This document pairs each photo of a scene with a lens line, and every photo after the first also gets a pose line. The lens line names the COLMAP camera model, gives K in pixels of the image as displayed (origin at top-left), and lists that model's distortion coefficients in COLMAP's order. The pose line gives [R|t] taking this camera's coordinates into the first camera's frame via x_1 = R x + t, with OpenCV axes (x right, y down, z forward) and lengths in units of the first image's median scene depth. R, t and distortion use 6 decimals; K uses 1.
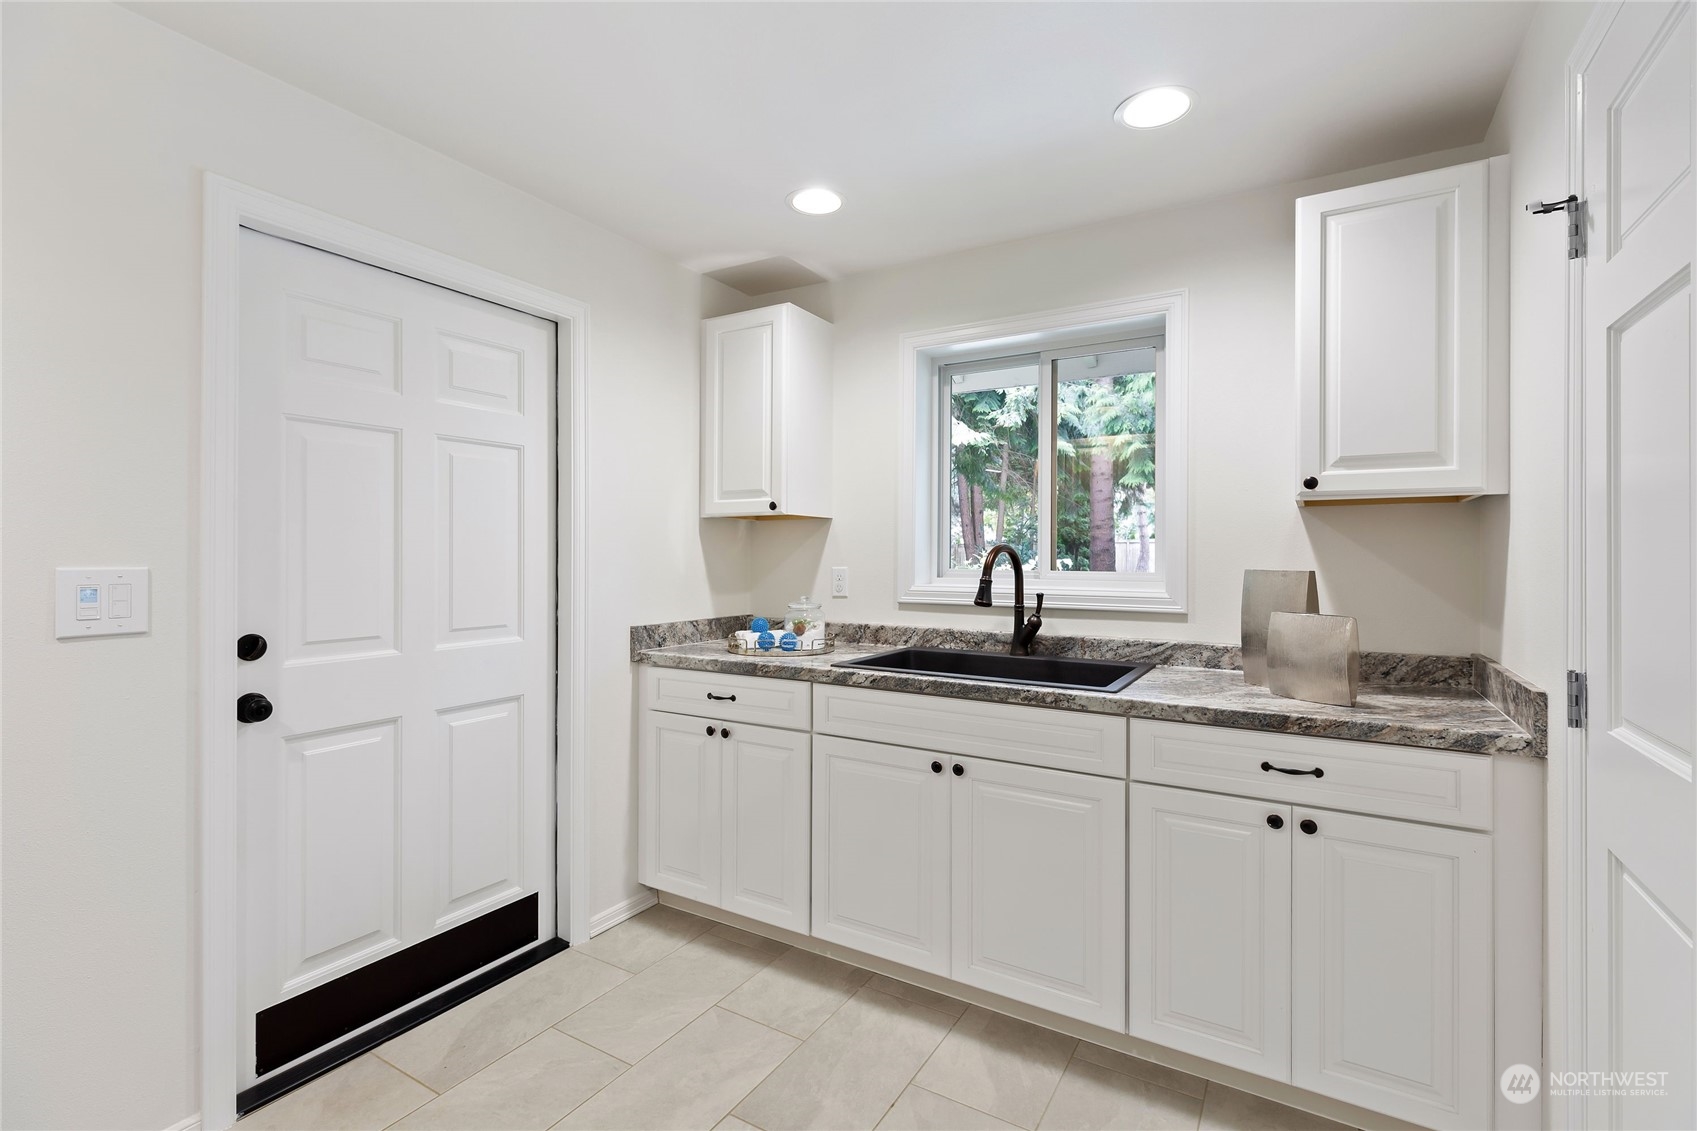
lens RADIAL K [[780.9, 0, 844.2], [0, 780.9, 558.4], [0, 0, 1]] dist [0.000246, 0.000246]
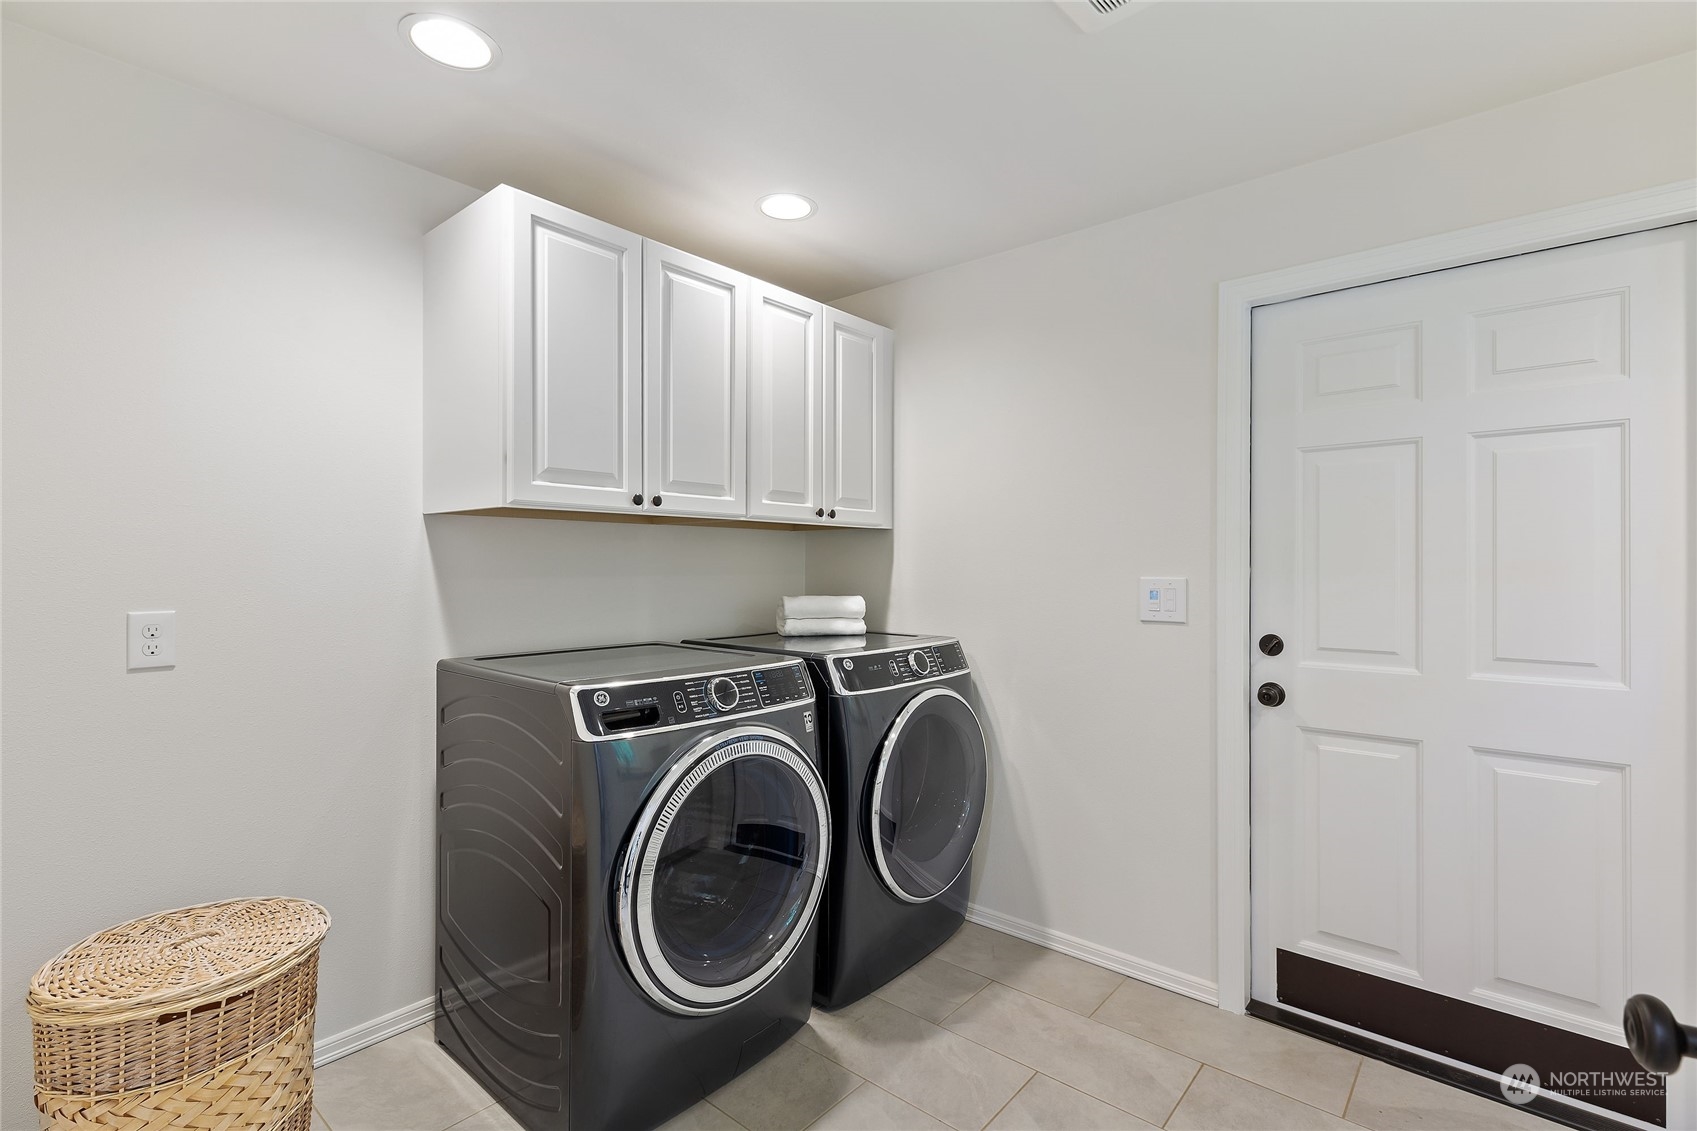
lens RADIAL K [[780.9, 0, 845.0], [0, 780.9, 563.9], [0, 0, 1]] dist [0.000246, 0.000246]
pose [[-0.165985, 0.000653, -0.986128, 0.525111], [-0.003736, 0.999992, 0.001291, -0.011576], [0.986121, 0.003898, -0.165981, 0.510288]]
